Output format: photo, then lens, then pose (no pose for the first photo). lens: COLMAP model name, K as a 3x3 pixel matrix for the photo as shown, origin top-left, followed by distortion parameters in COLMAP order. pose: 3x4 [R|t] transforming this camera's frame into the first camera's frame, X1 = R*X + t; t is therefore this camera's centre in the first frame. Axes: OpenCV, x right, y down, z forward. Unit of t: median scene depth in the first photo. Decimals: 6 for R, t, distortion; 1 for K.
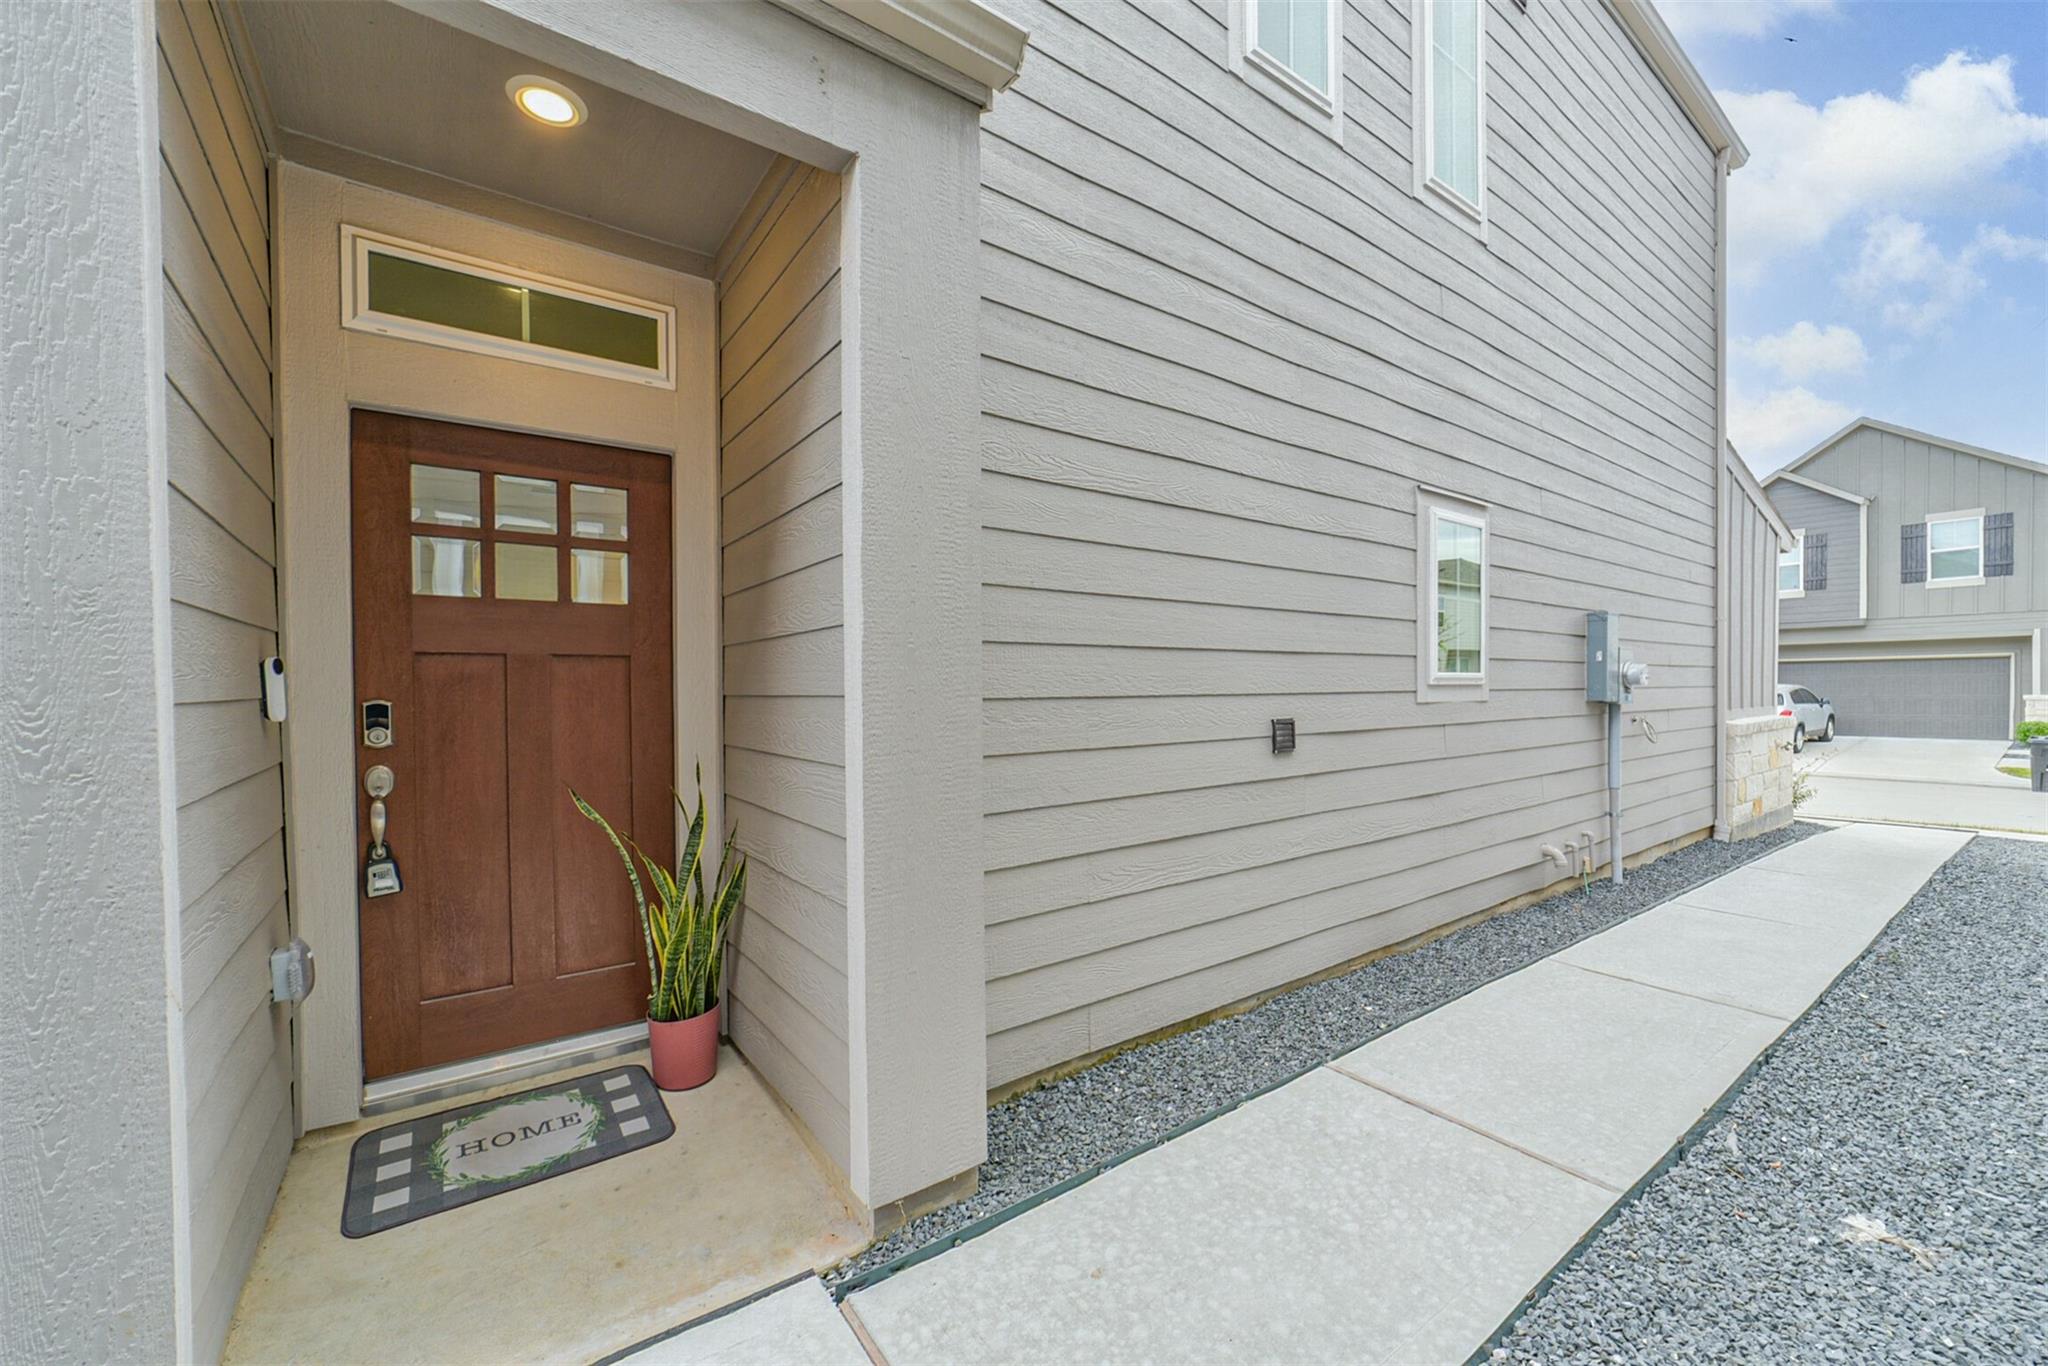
lens RADIAL K [[788.7, 0, 1007.4], [0, 788.7, 687.1], [0, 0, 1]] dist [-0.016431, 0.005881]
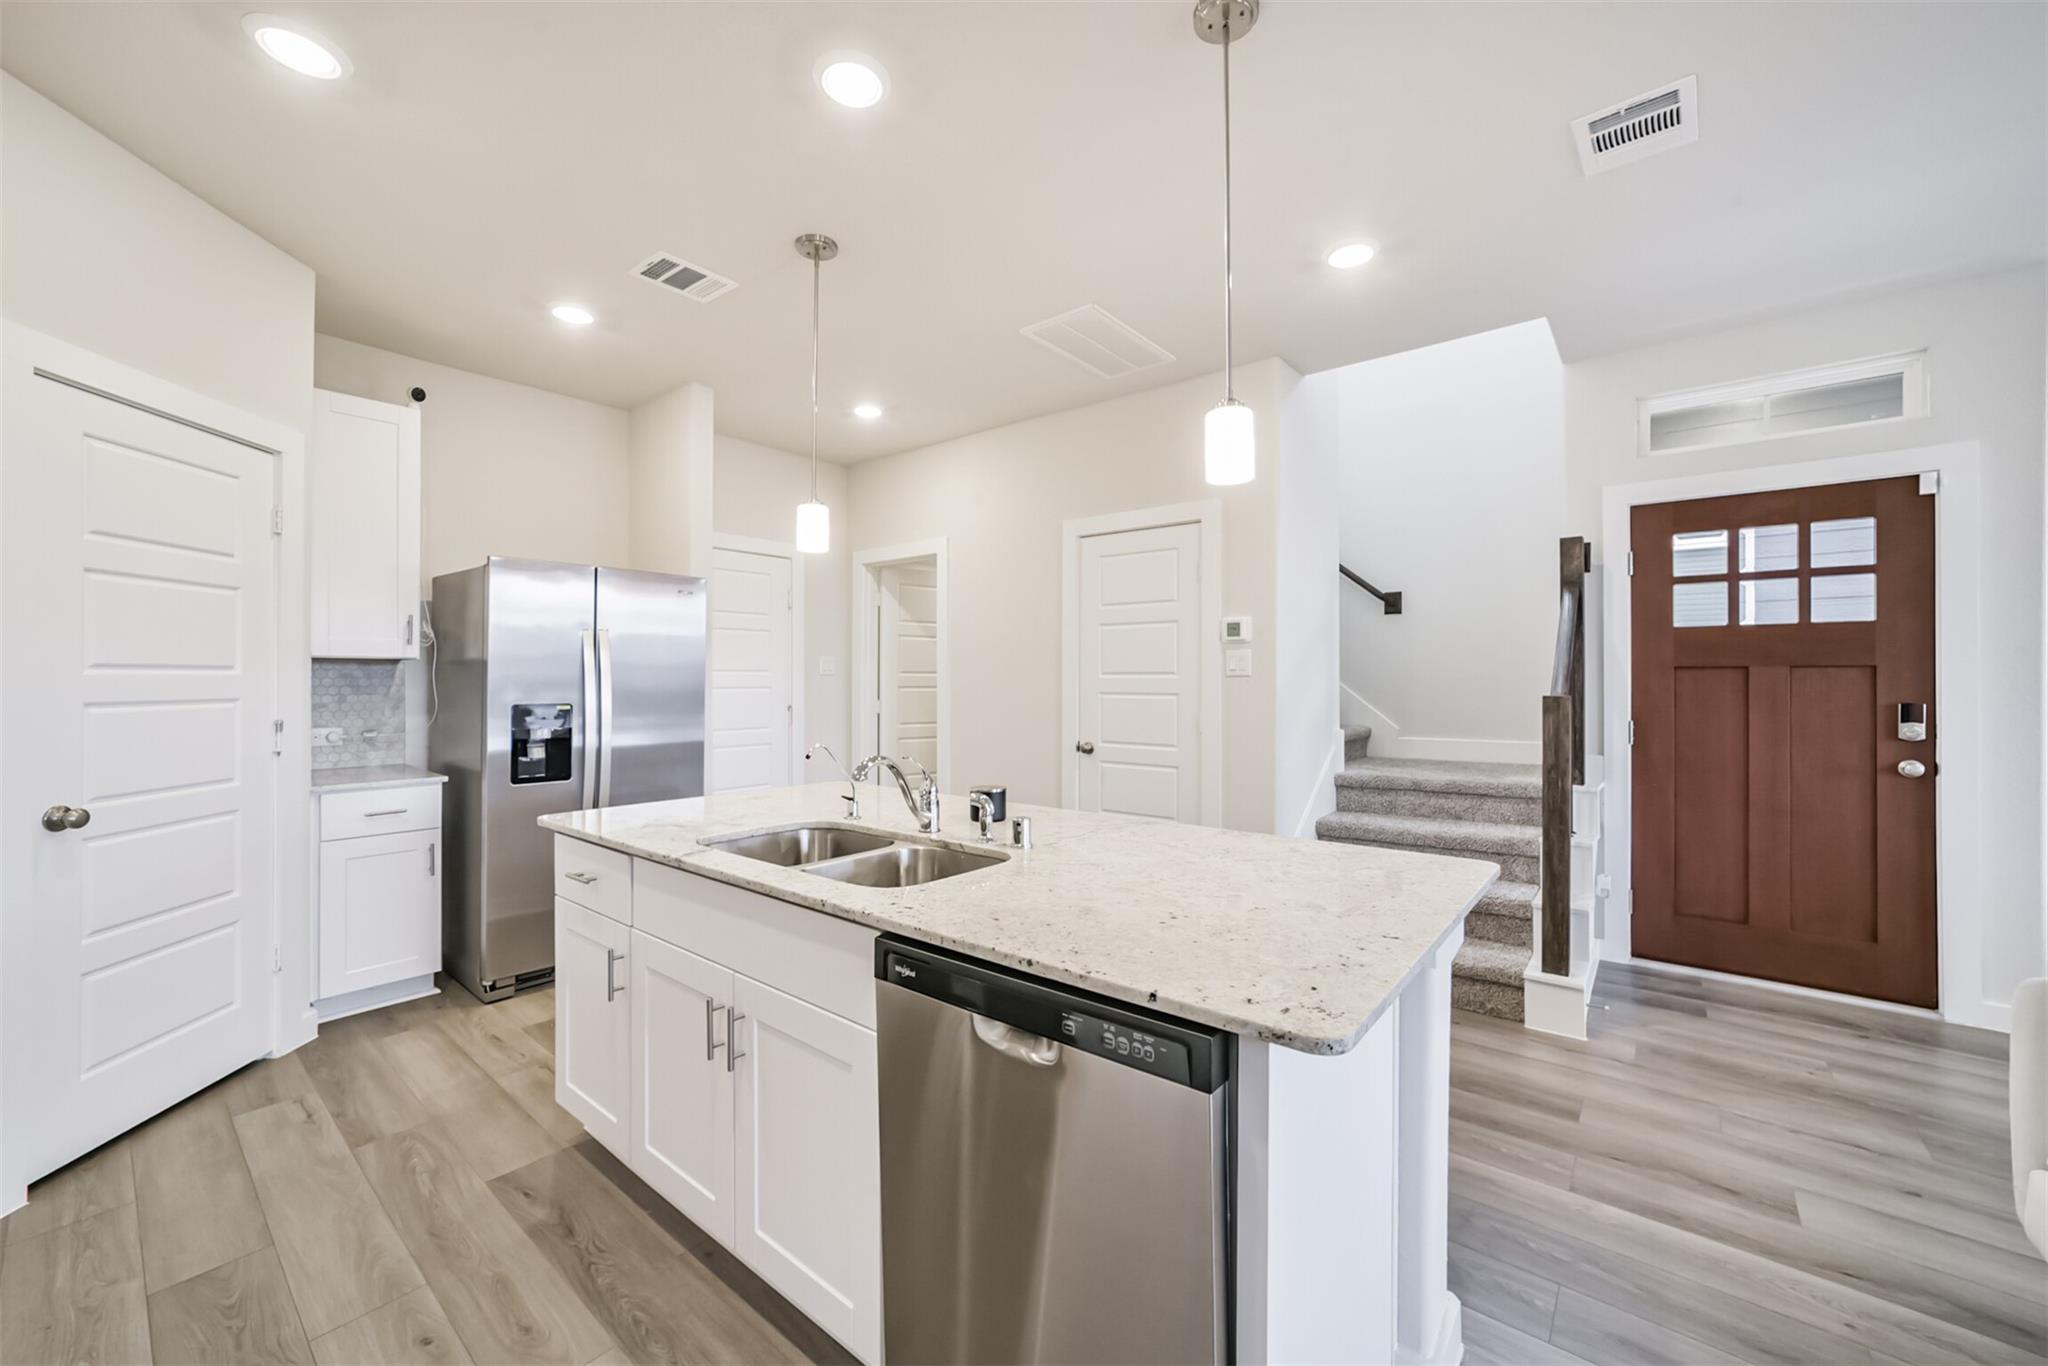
lens RADIAL K [[788.7, 0, 1023.1], [0, 788.7, 676.6], [0, 0, 1]] dist [-0.016431, 0.005881]
pose [[0.267762, -0.008755, -0.963445, 0.265900], [-0.010340, 0.999875, -0.011960, 0.000383], [0.963430, 0.013165, 0.267638, -0.476074]]
